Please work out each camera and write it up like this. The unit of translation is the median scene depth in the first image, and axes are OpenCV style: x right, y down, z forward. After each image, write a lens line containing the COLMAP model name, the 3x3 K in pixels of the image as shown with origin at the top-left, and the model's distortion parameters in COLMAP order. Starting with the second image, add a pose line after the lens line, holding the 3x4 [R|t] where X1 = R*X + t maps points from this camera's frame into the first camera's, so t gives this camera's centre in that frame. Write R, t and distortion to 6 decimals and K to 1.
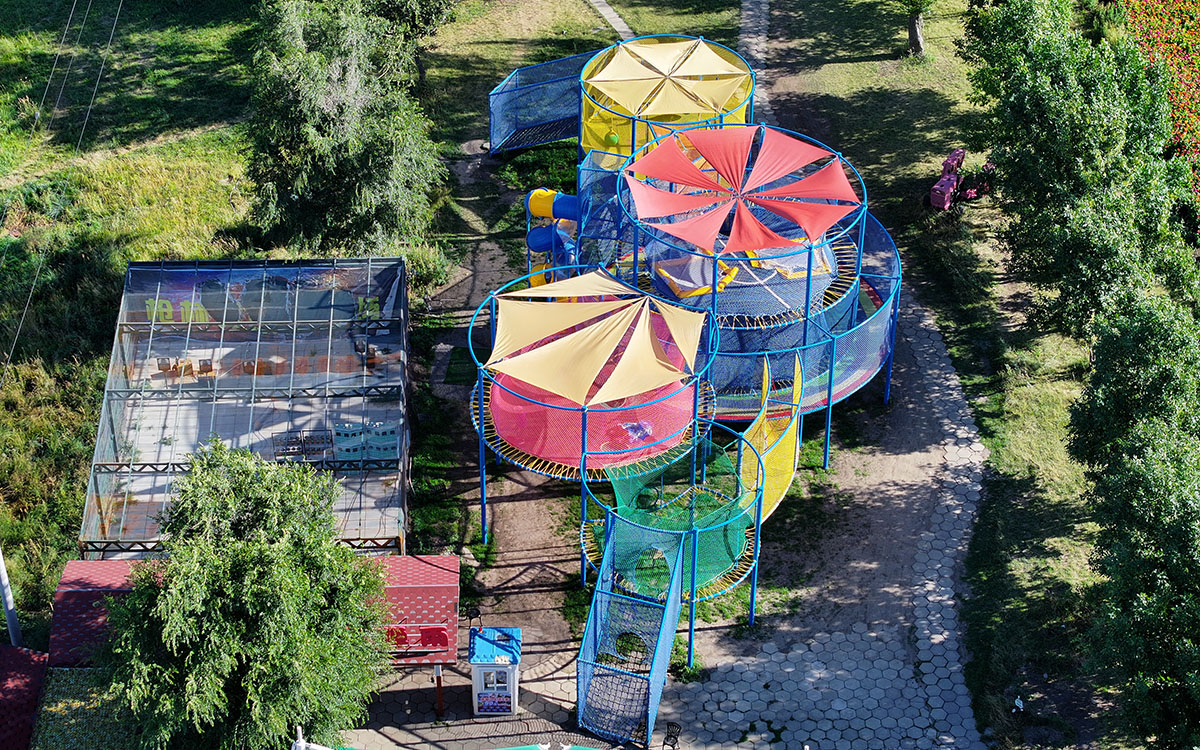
lens RADIAL K [[2554.0, 0, 600.0], [0, 2554.0, 375.0], [0, 0, 1]] dist [-0.205719, 0.211565]
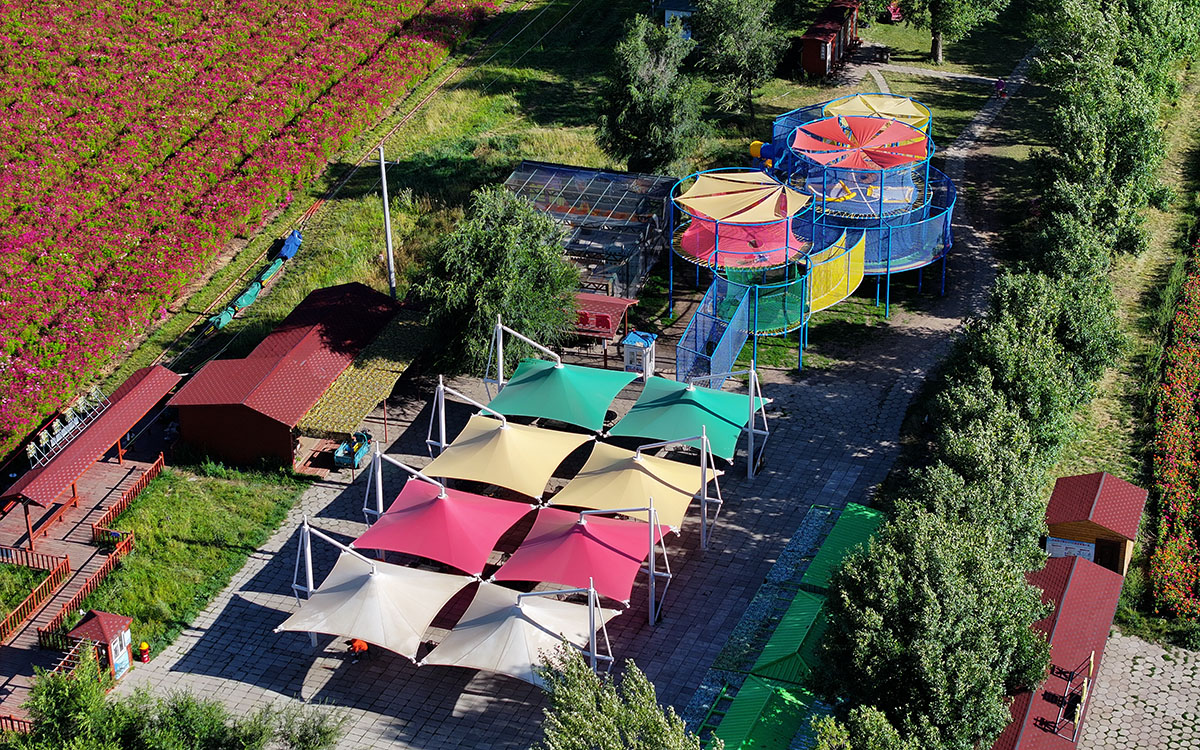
lens RADIAL K [[2554.0, 0, 600.0], [0, 2554.0, 375.0], [0, 0, 1]] dist [-0.205719, 0.211565]
pose [[0.934018, 0.134826, -0.330805, 0.478545], [-0.192843, 0.969817, -0.149219, 0.366472], [0.300701, 0.203166, 0.931827, -0.600787]]
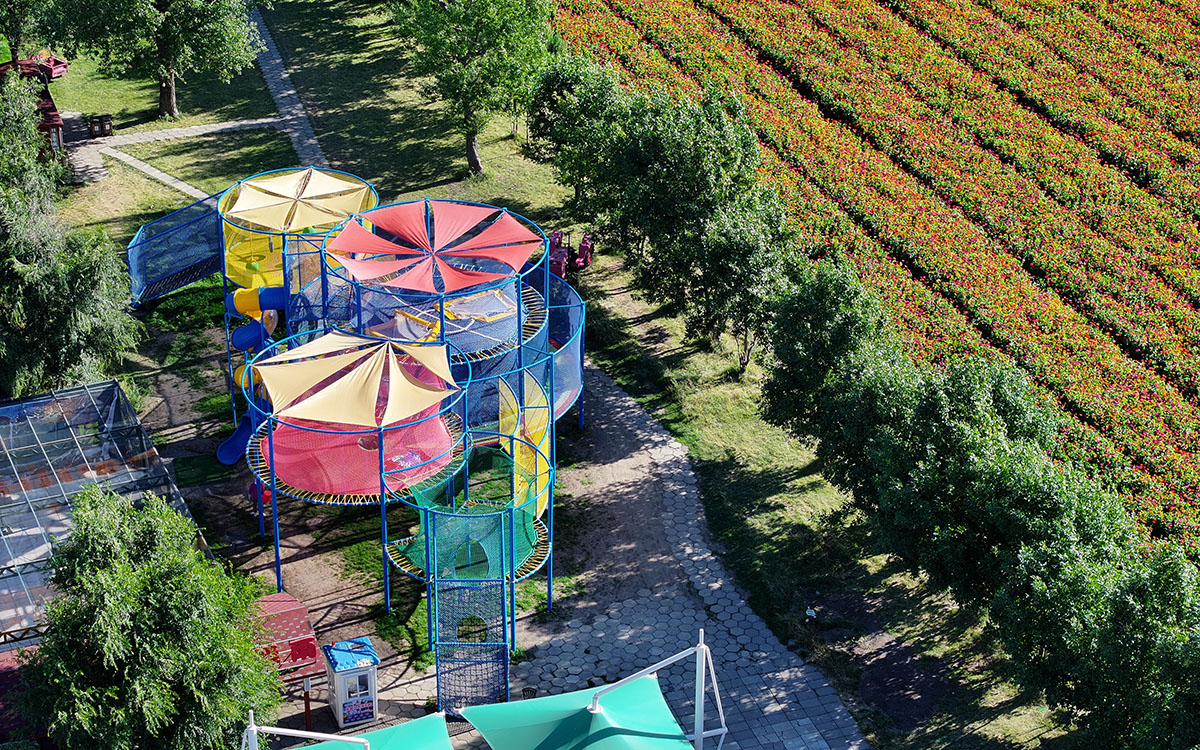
lens RADIAL K [[2567.3, 0, 600.0], [0, 2567.3, 375.0], [0, 0, 1]] dist [-0.066647, 0.343186]
pose [[0.931910, -0.166468, 0.322229, -0.247439], [0.217782, 0.967284, -0.130128, 0.142452], [-0.290025, 0.191444, 0.937675, -0.052081]]
